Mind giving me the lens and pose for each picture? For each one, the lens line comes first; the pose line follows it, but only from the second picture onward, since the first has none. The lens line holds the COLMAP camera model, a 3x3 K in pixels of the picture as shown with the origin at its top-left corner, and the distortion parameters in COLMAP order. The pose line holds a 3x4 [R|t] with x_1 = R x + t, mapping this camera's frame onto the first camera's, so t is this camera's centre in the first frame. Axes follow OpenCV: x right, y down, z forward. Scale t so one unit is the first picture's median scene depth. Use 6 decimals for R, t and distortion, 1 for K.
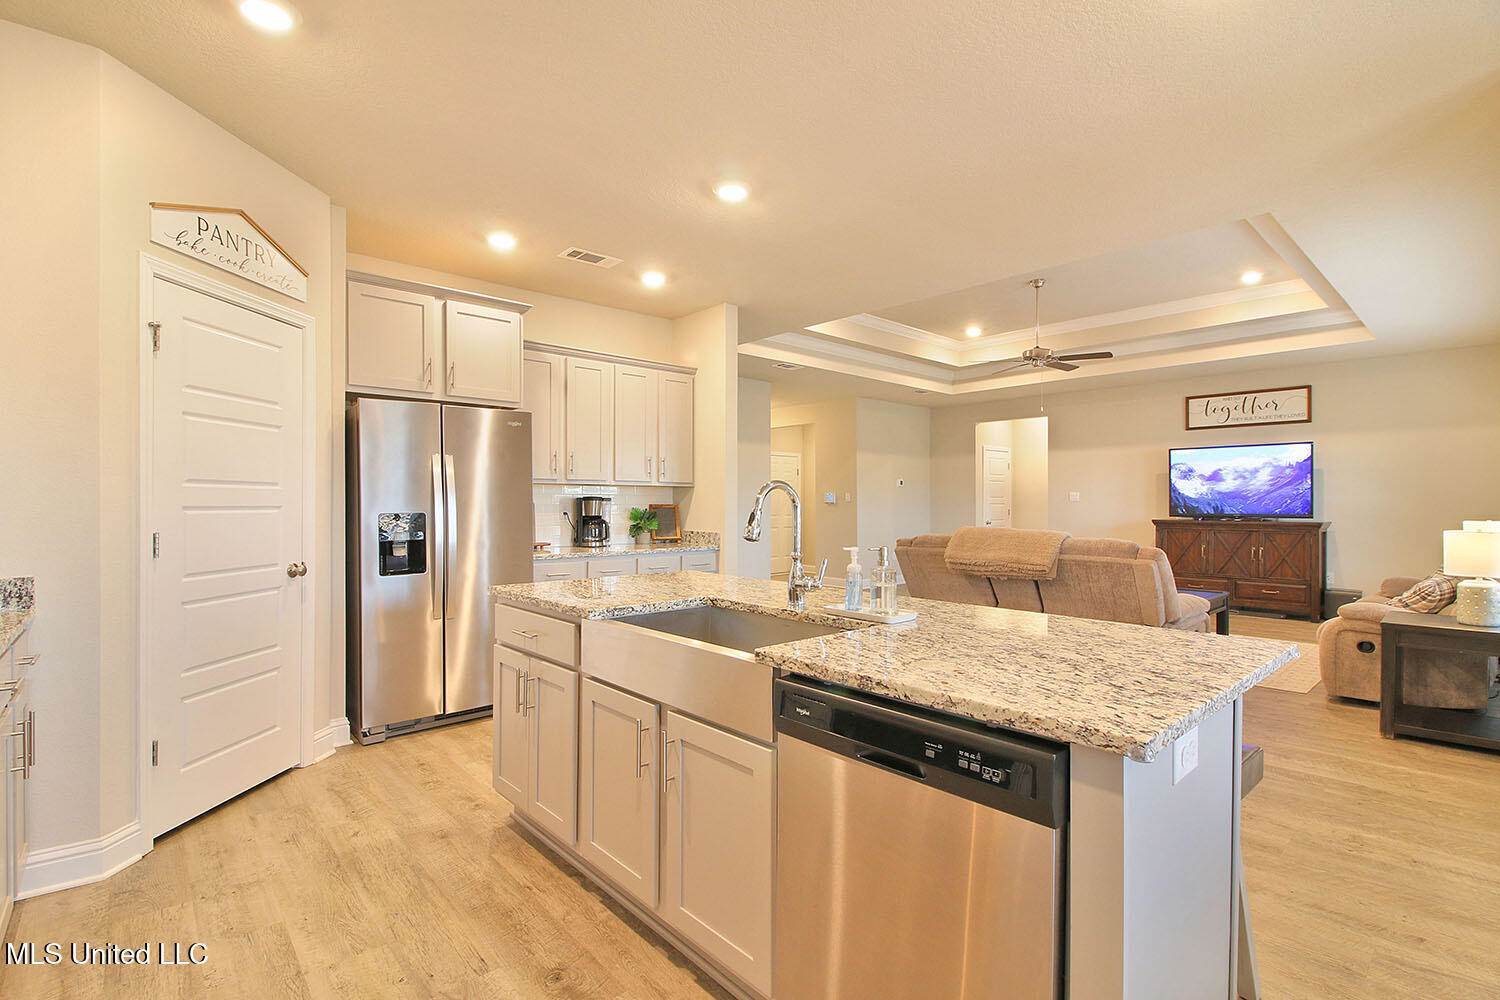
lens RADIAL K [[683.1, 0, 772.0], [0, 683.1, 495.4], [0, 0, 1]] dist [0.000101, -0.013392]
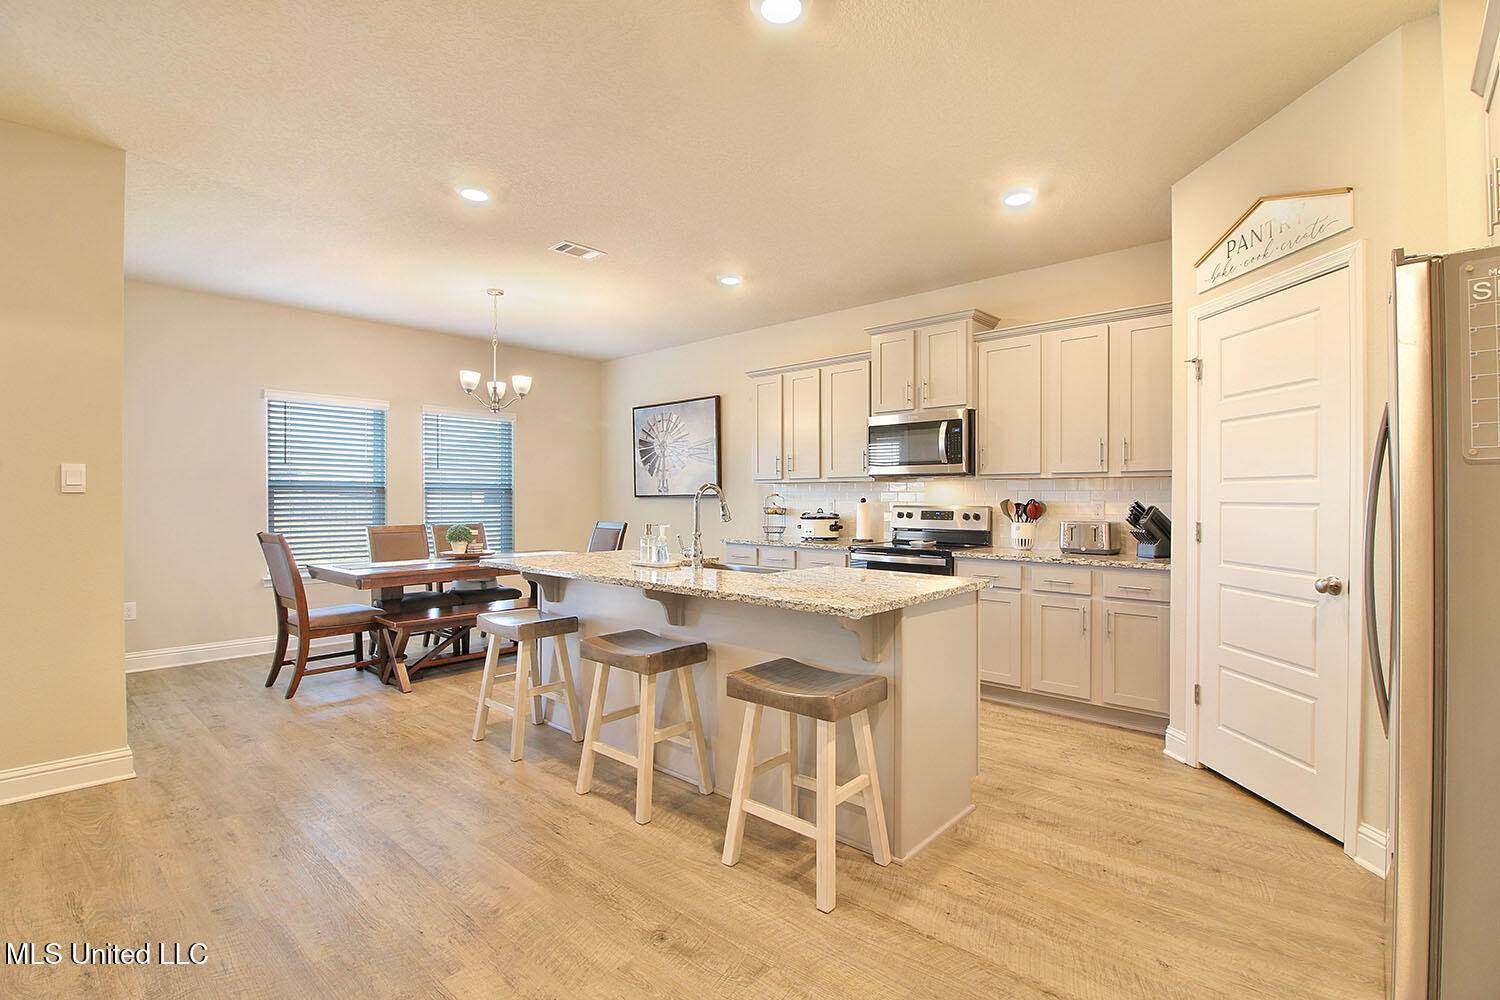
lens RADIAL K [[683.1, 0, 772.0], [0, 683.1, 495.4], [0, 0, 1]] dist [0.000101, -0.013392]
pose [[-0.994001, 0.005041, -0.109251, 0.012177], [0.006111, 0.999937, -0.009464, 0.005652], [0.109197, -0.010075, -0.993969, 1.078436]]
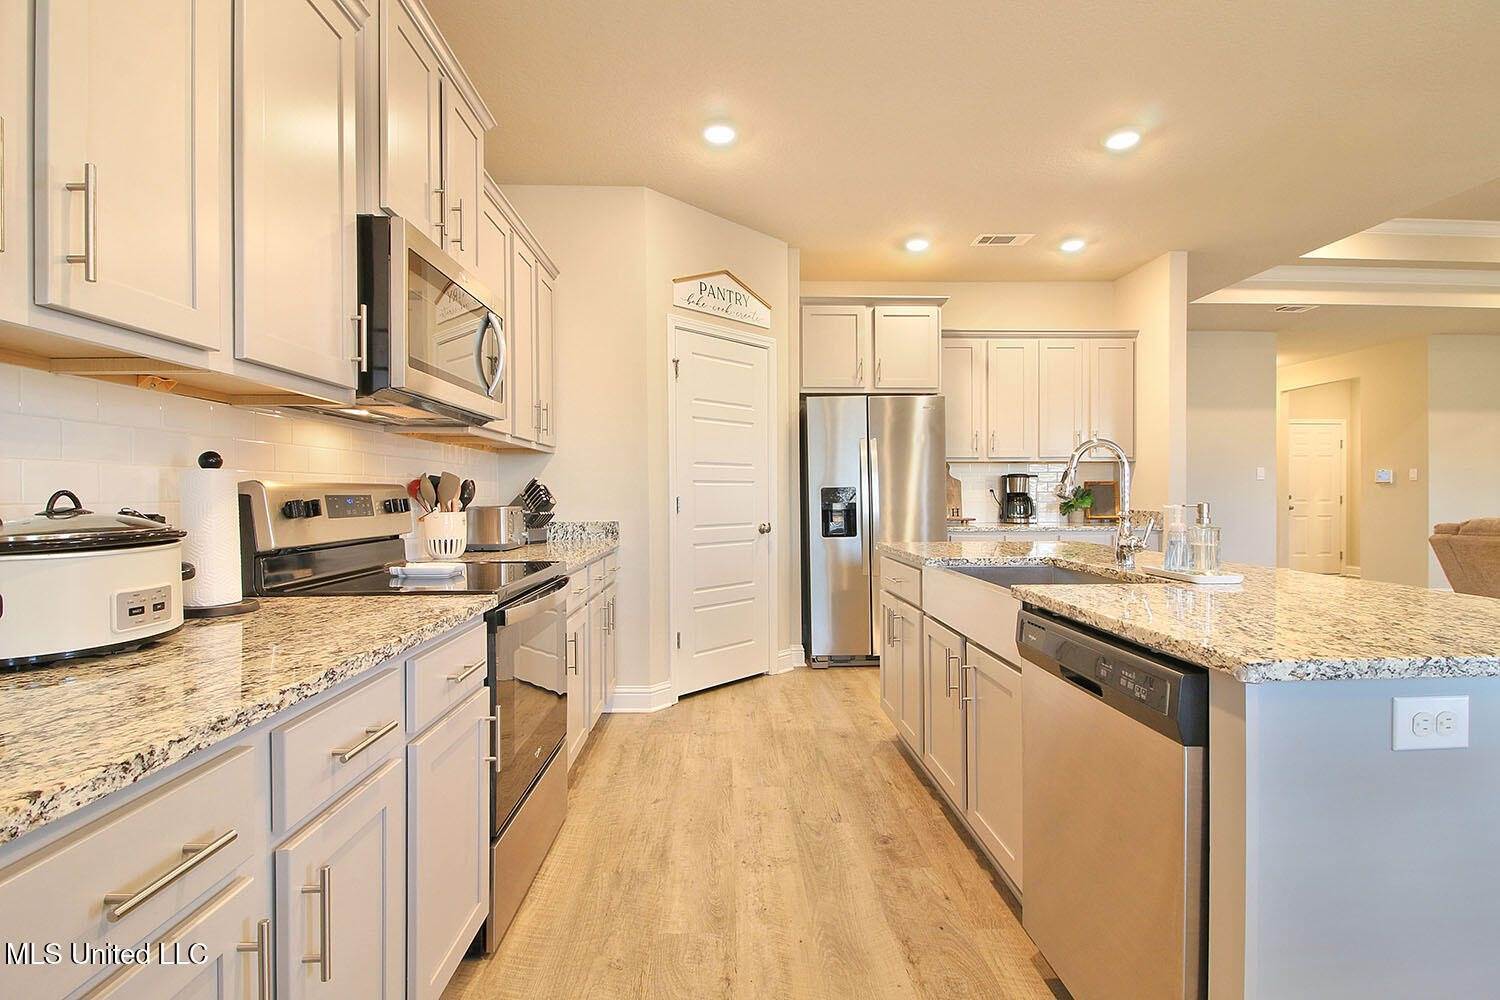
lens RADIAL K [[705.9, 0, 759.2], [0, 705.9, 501.9], [0, 0, 1]] dist [0.001604, -0.014541]
pose [[0.761437, 0.003018, -0.648232, 0.127486], [0.012841, 0.999723, 0.019738, 0.018277], [0.648112, -0.023354, 0.761187, -0.047374]]
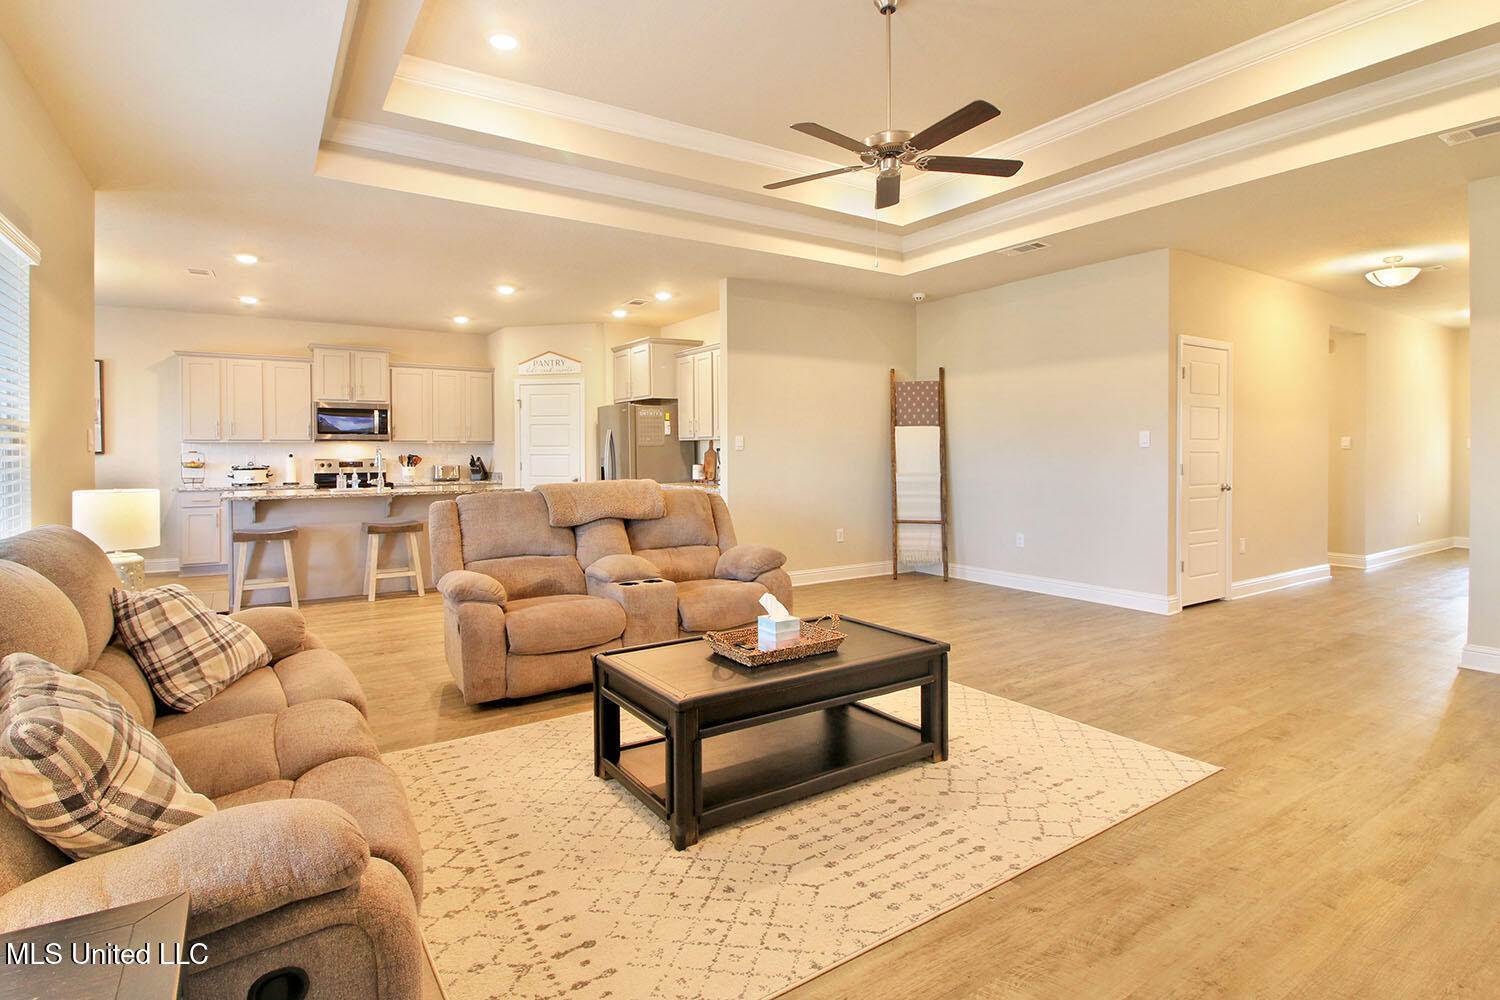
lens RADIAL K [[753.7, 0, 723.1], [0, 753.7, 455.4], [0, 0, 1]] dist [0.000930, -0.015079]
pose [[-0.183516, 0.005321, -0.983002, 1.262712], [0.013749, 0.999901, 0.002846, 0.011806], [0.982921, -0.012993, -0.183571, 1.312458]]
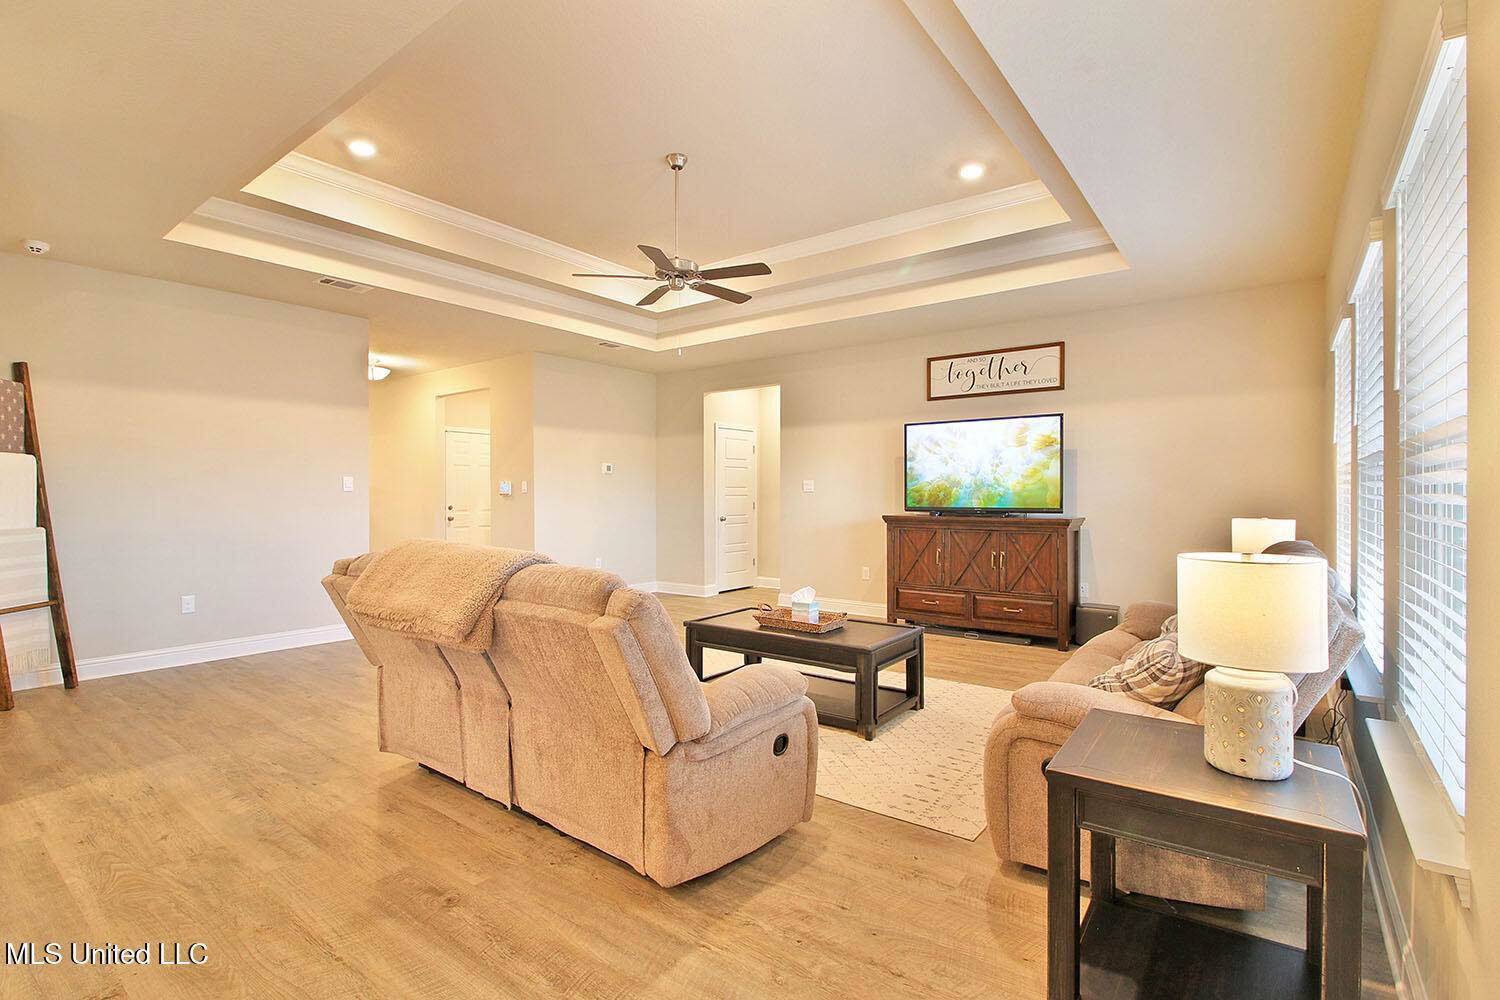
lens RADIAL K [[686.9, 0, 771.2], [0, 686.9, 491.9], [0, 0, 1]] dist [0.010753, -0.015185]
pose [[0.980531, -0.001854, 0.196354, 0.463588], [0.000423, 0.999973, 0.007330, 0.005315], [-0.196362, -0.007105, 0.980506, 0.437313]]
